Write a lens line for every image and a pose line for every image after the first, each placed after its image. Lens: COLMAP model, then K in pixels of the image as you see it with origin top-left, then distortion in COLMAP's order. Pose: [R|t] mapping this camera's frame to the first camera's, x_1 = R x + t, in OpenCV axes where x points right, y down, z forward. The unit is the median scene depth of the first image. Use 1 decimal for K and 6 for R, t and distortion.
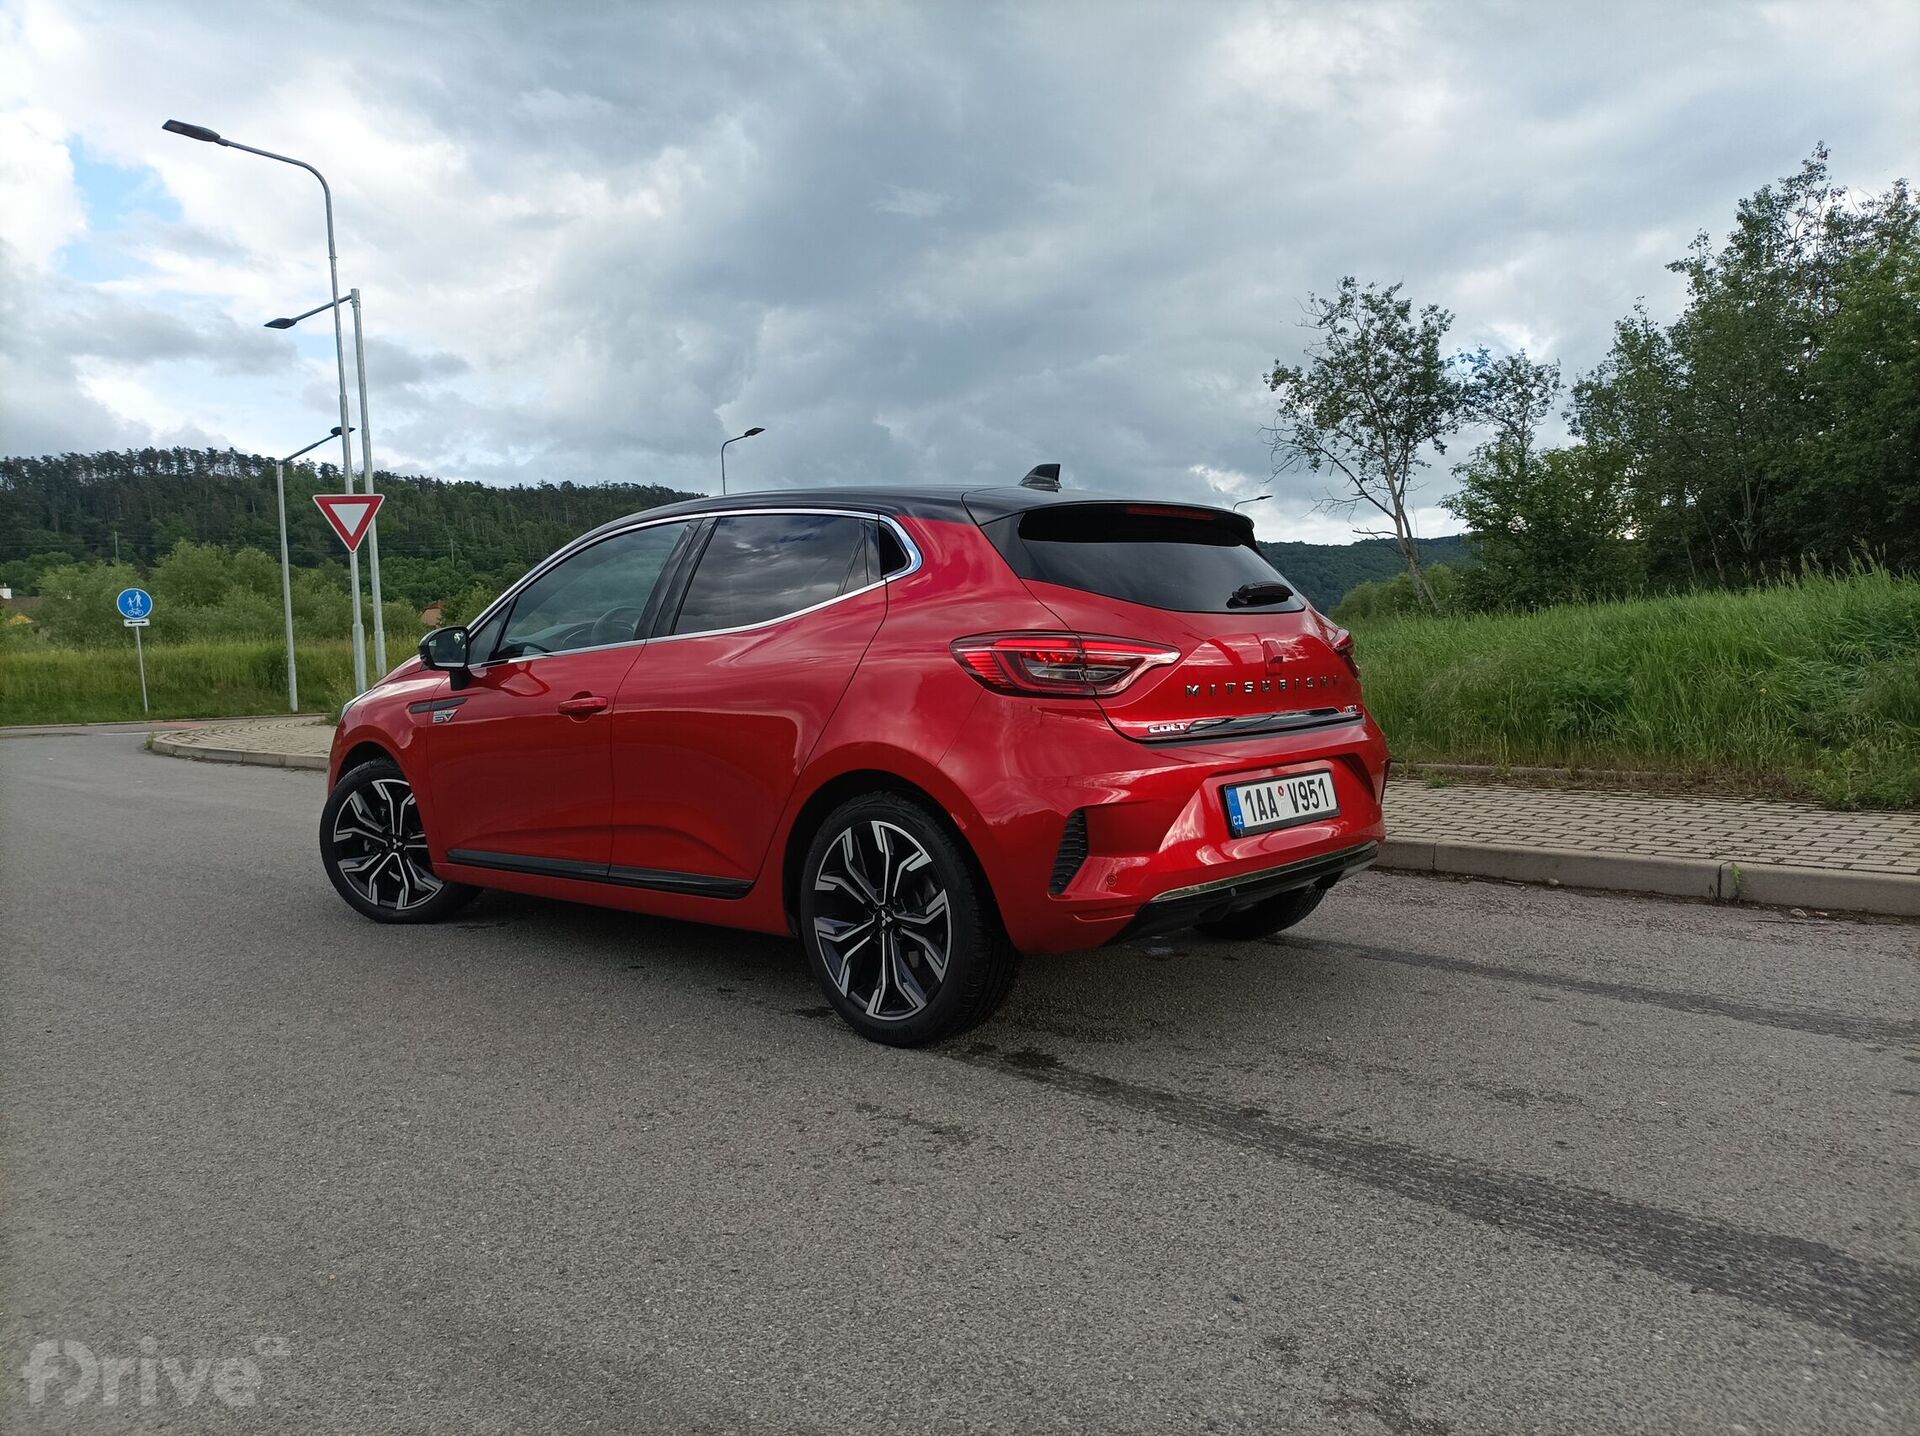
lens RADIAL K [[1419.0, 0, 959.4], [0, 1419.0, 722.4], [0, 0, 1]] dist [0.024007, -0.010905]
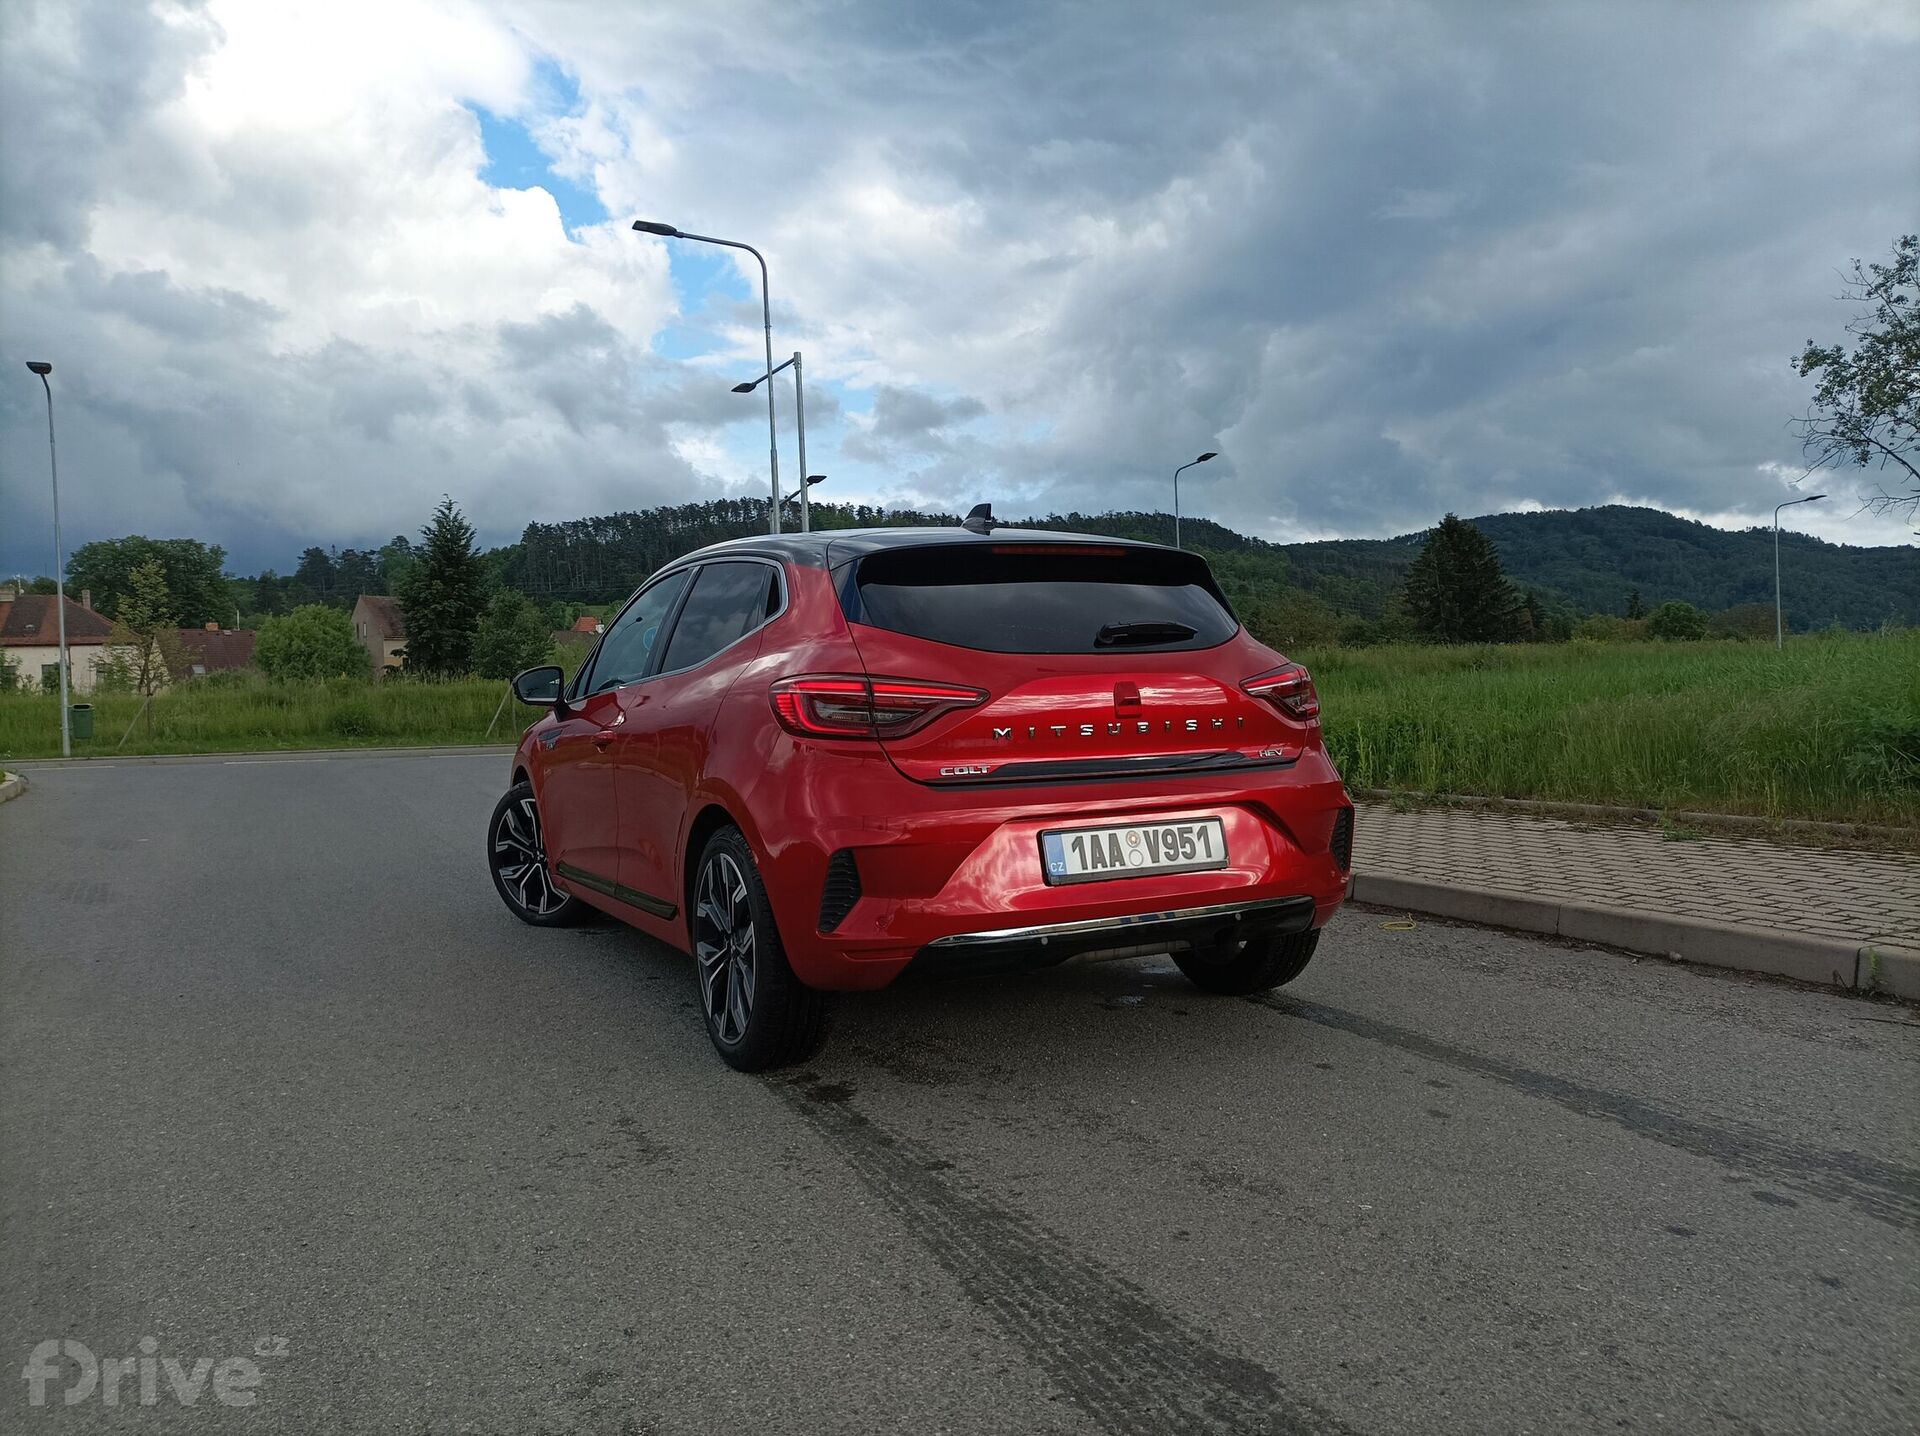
lens RADIAL K [[1419.0, 0, 958.2], [0, 1419.0, 732.0], [0, 0, 1]] dist [0.024007, -0.010905]
pose [[0.939952, 0.011241, -0.341122, 0.034947], [-0.014839, 0.999858, -0.007938, -0.001120], [0.340985, 0.012524, 0.939985, 0.004923]]
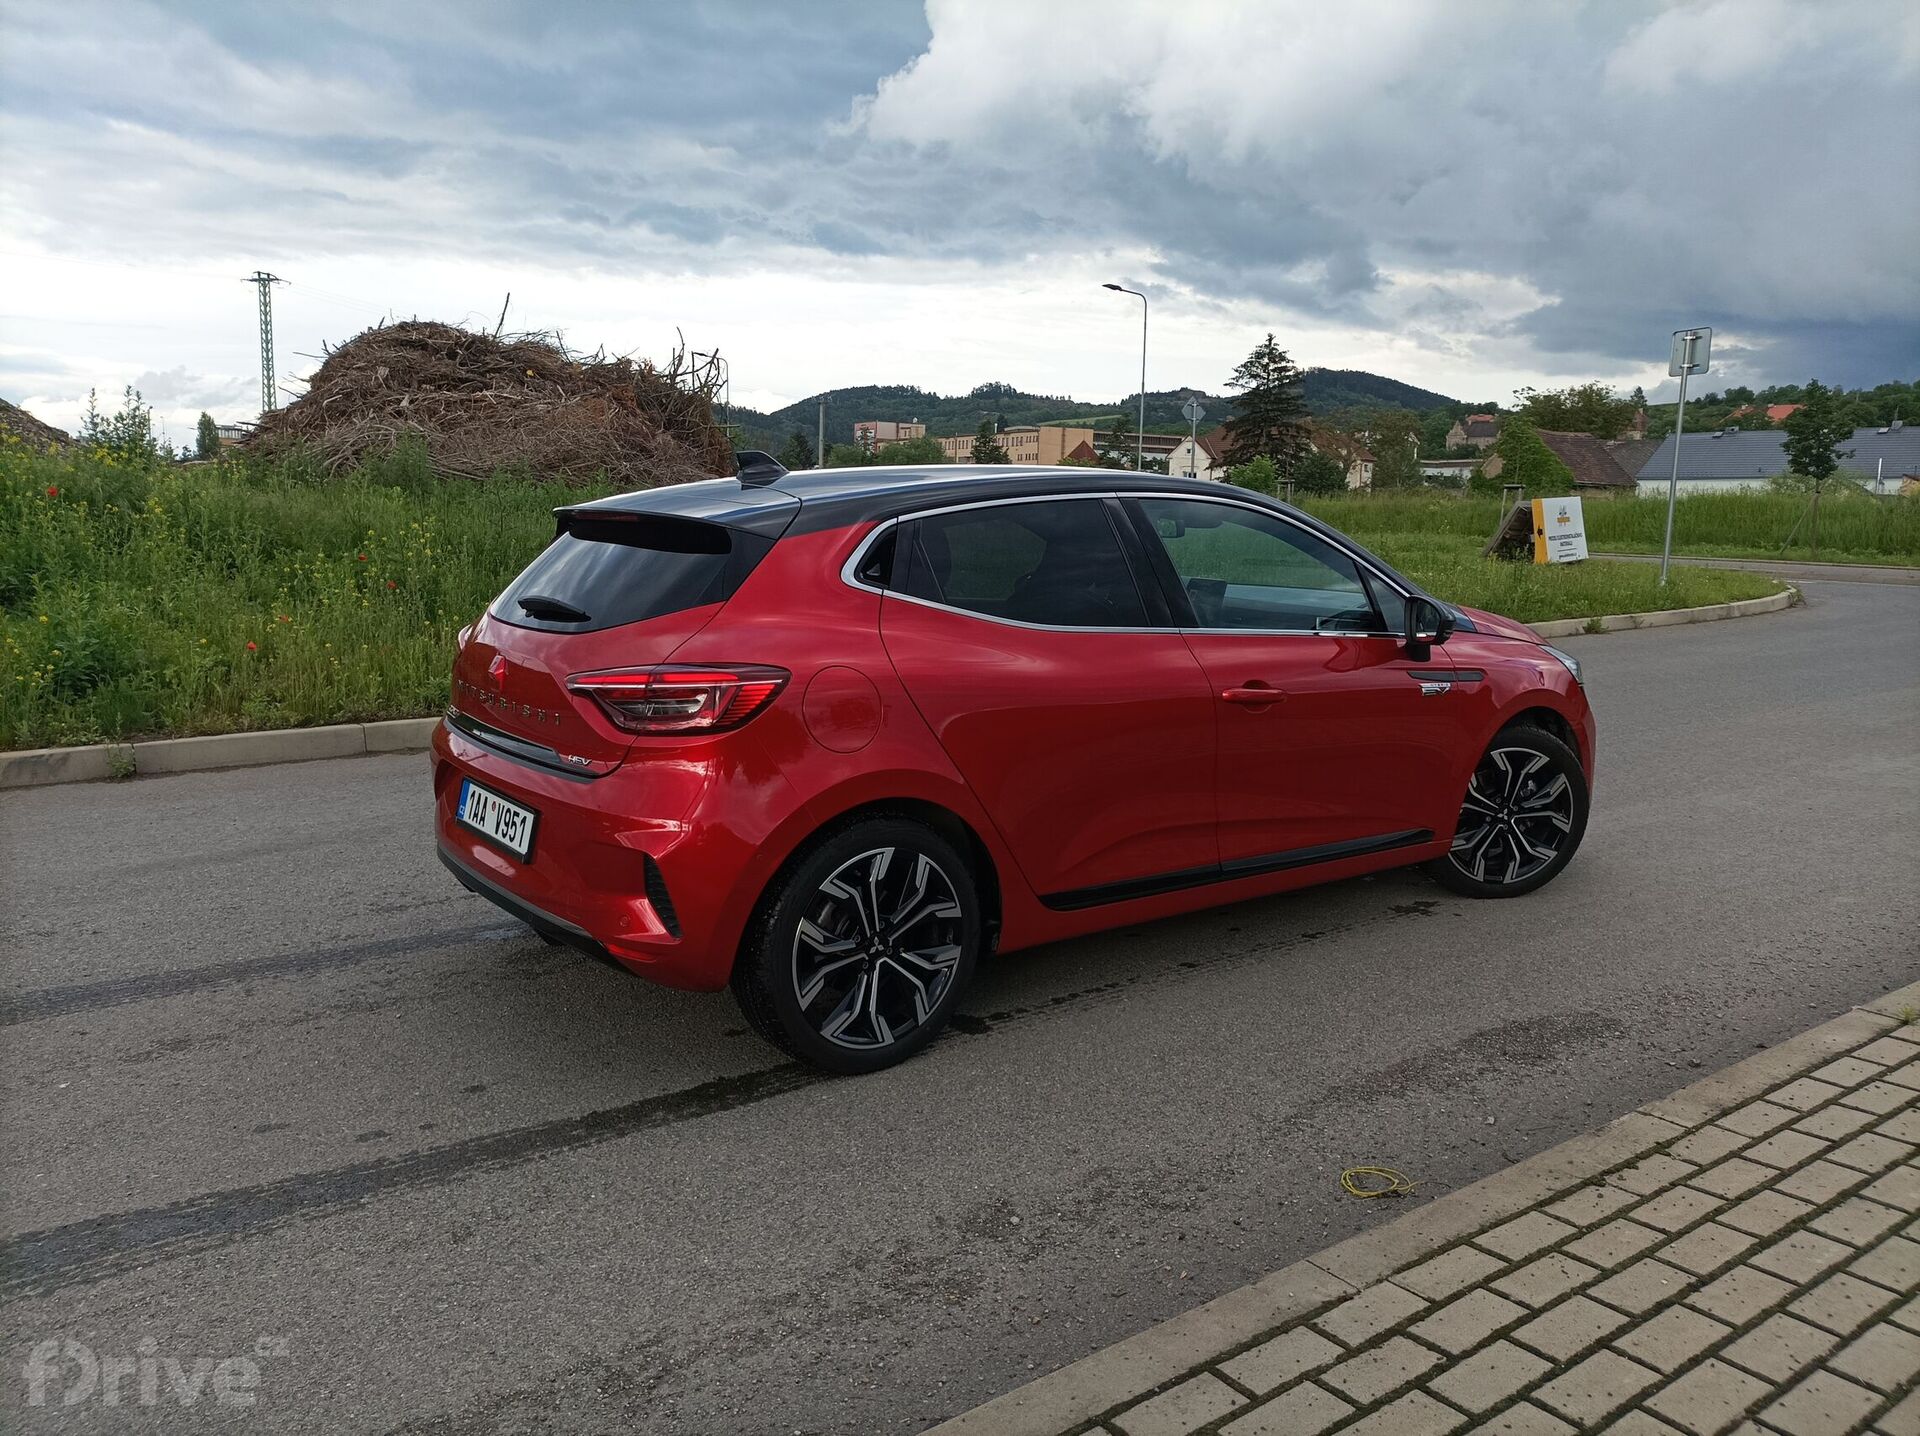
lens RADIAL K [[1419.0, 0, 973.2], [0, 1419.0, 709.7], [0, 0, 1]] dist [0.024007, -0.010905]
pose [[-0.164508, 0.177949, -0.970191, 0.090261], [-0.061423, 0.979835, 0.190133, -0.018370], [0.984461, 0.090870, -0.150261, 0.117474]]
